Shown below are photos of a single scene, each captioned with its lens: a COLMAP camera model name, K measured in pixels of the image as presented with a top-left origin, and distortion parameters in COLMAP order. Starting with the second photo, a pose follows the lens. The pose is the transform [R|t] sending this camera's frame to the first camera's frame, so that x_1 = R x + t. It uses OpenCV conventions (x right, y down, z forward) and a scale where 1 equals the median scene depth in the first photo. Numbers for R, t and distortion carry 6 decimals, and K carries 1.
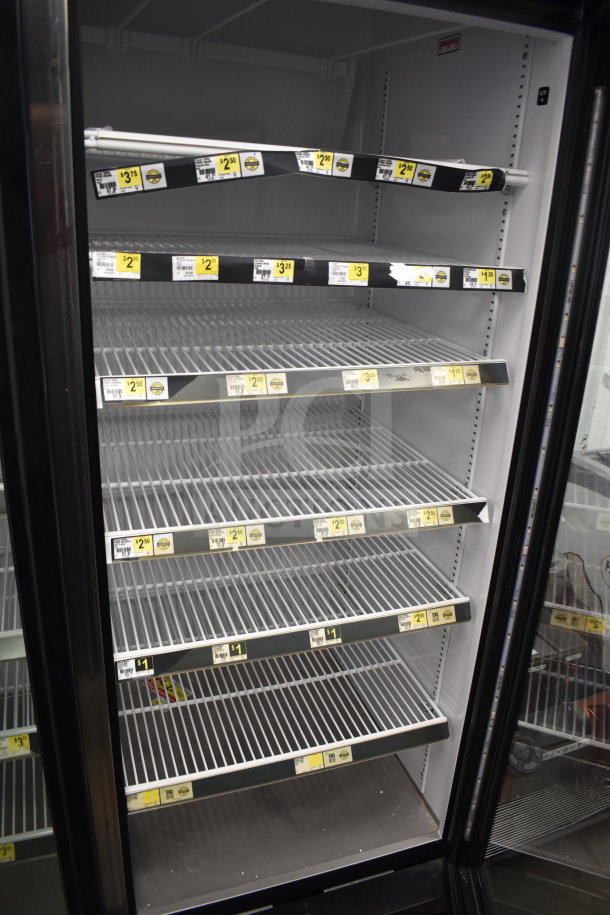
lens RADIAL K [[691.4, 0, 304.3], [0, 691.4, 458.2], [0, 0, 1]] dist [-0.067382, 0.010370]
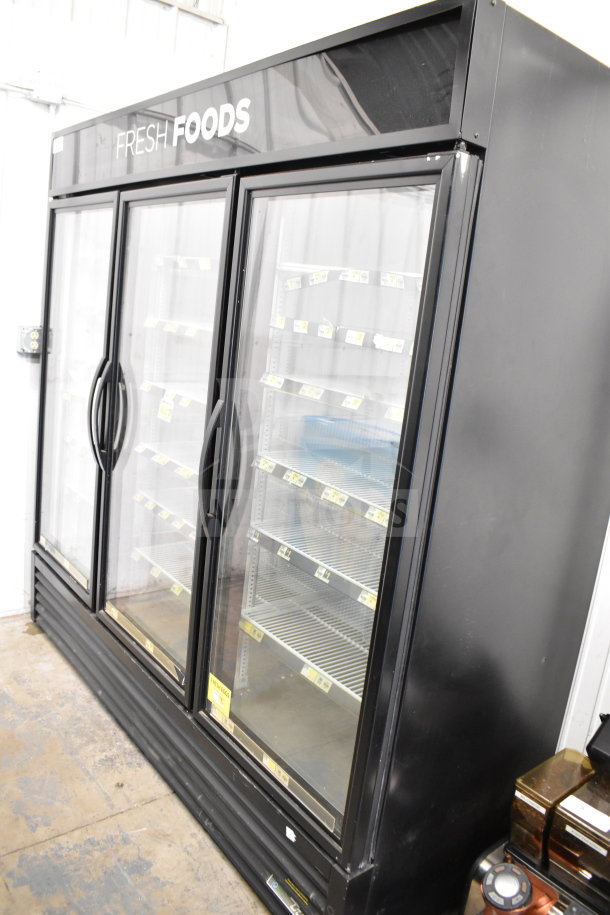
lens RADIAL K [[691.4, 0, 303.7], [0, 691.4, 455.6], [0, 0, 1]] dist [-0.067382, 0.010370]
pose [[0.330035, 0.196283, -0.923336, 1.607280], [-0.431369, 0.901399, 0.037432, -0.013605], [0.839642, 0.385944, 0.382163, 0.345574]]
